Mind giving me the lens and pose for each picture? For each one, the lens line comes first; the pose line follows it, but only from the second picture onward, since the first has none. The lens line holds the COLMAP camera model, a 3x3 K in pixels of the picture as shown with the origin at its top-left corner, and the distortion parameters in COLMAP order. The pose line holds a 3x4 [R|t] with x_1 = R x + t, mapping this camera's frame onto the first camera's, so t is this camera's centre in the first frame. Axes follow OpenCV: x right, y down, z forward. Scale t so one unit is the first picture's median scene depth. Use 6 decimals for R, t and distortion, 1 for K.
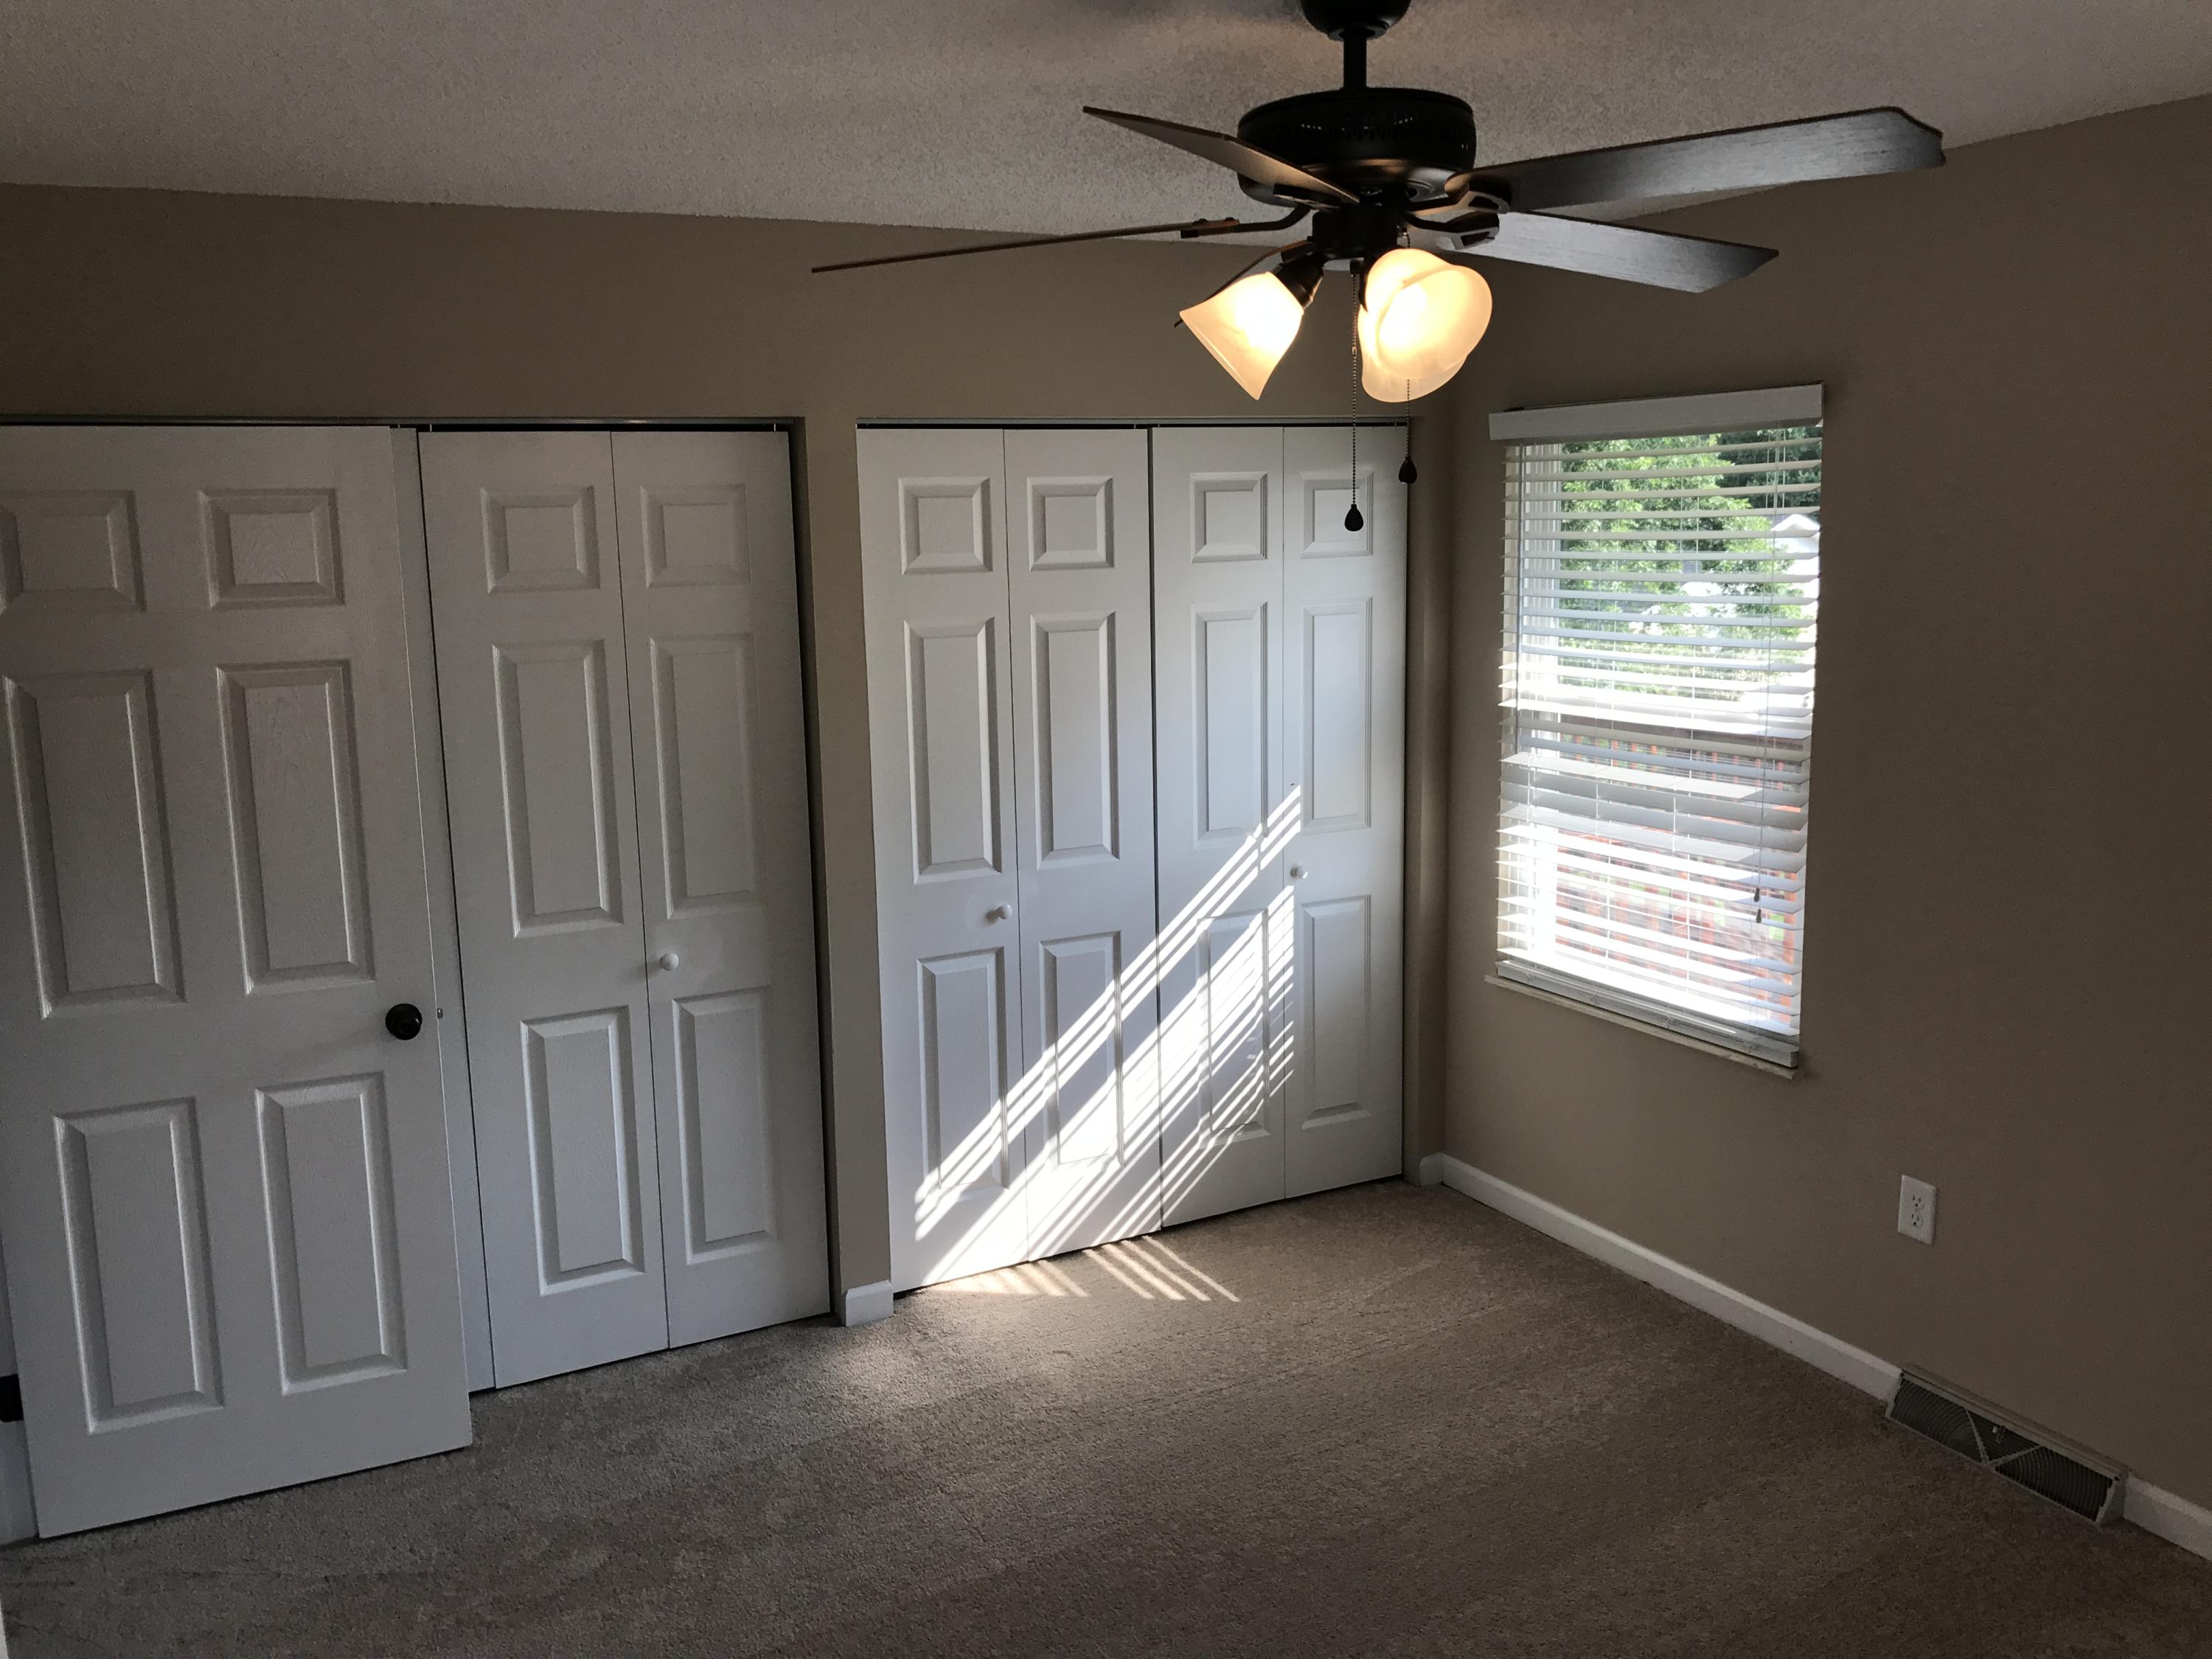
lens RADIAL K [[1824.5, 0, 1106.0], [0, 1824.5, 829.5], [0, 0, 1]] dist [0.004892, 0.000203]
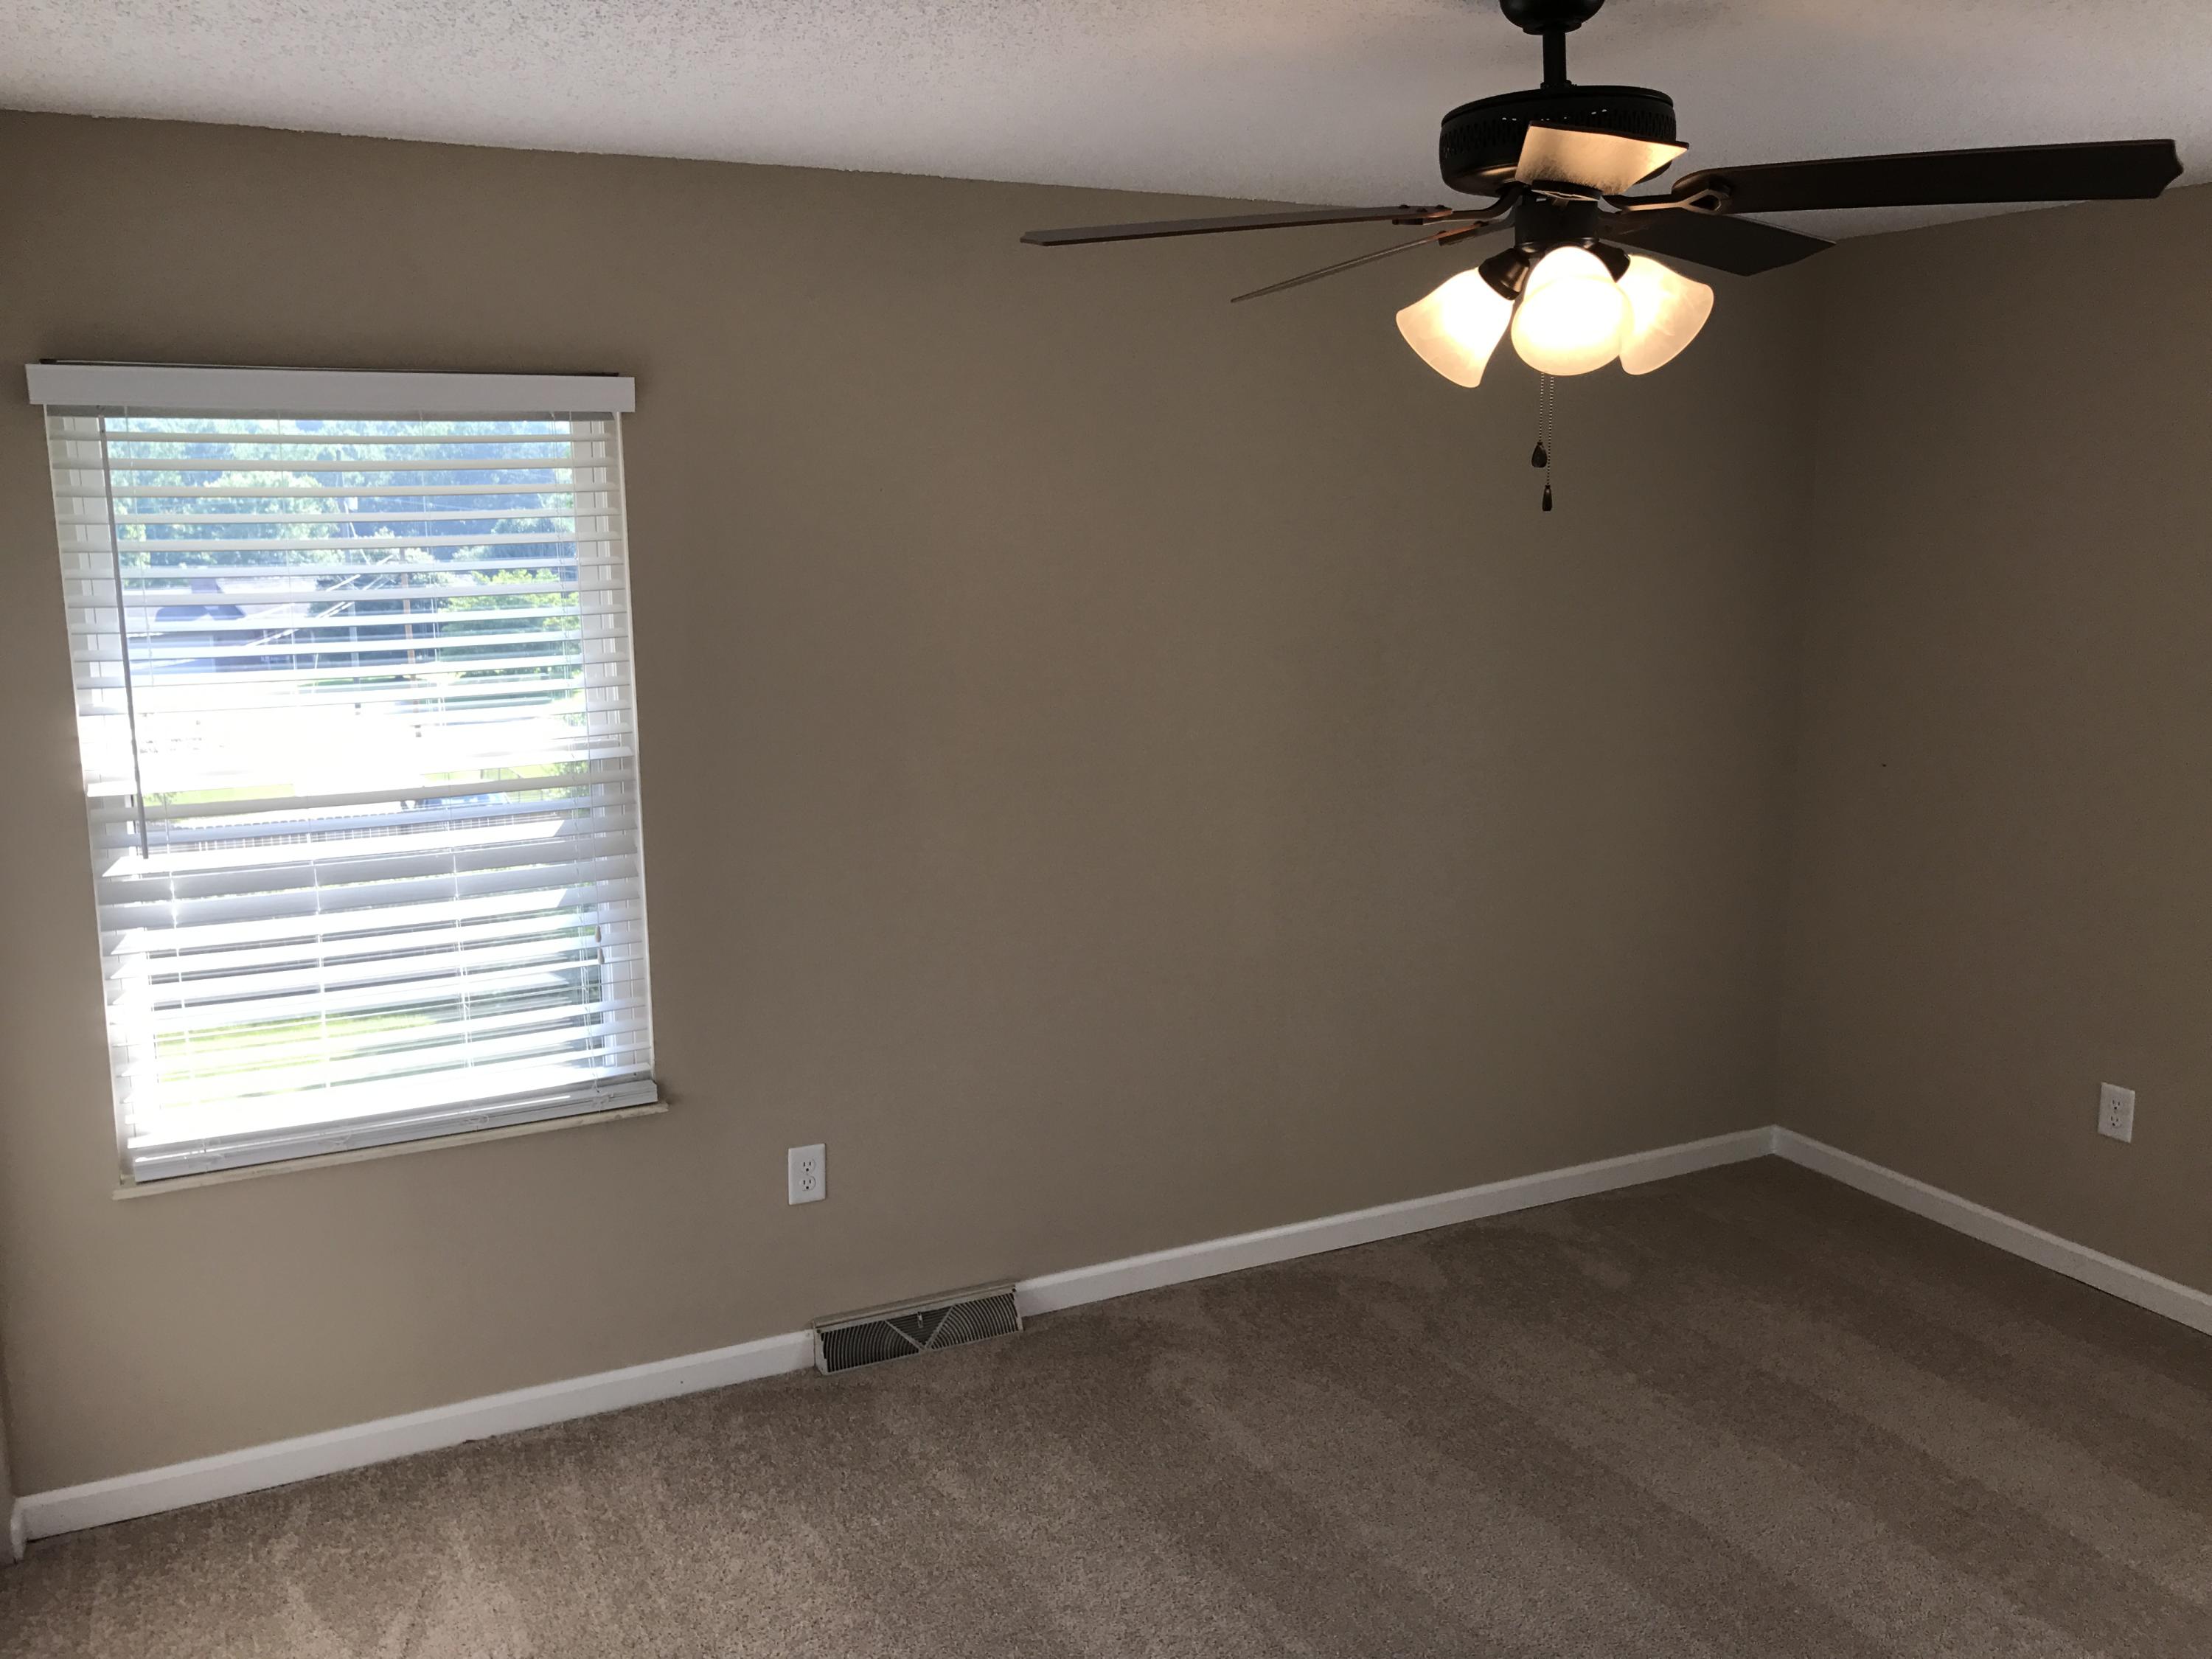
lens RADIAL K [[1796.8, 0, 1105.4], [0, 1796.8, 790.6], [0, 0, 1]] dist [-0.004665, -0.006245]
pose [[0.037793, -0.162714, 0.985949, -0.501195], [0.166651, 0.973863, 0.154331, -0.129667], [-0.985291, 0.158476, 0.063921, 0.687069]]
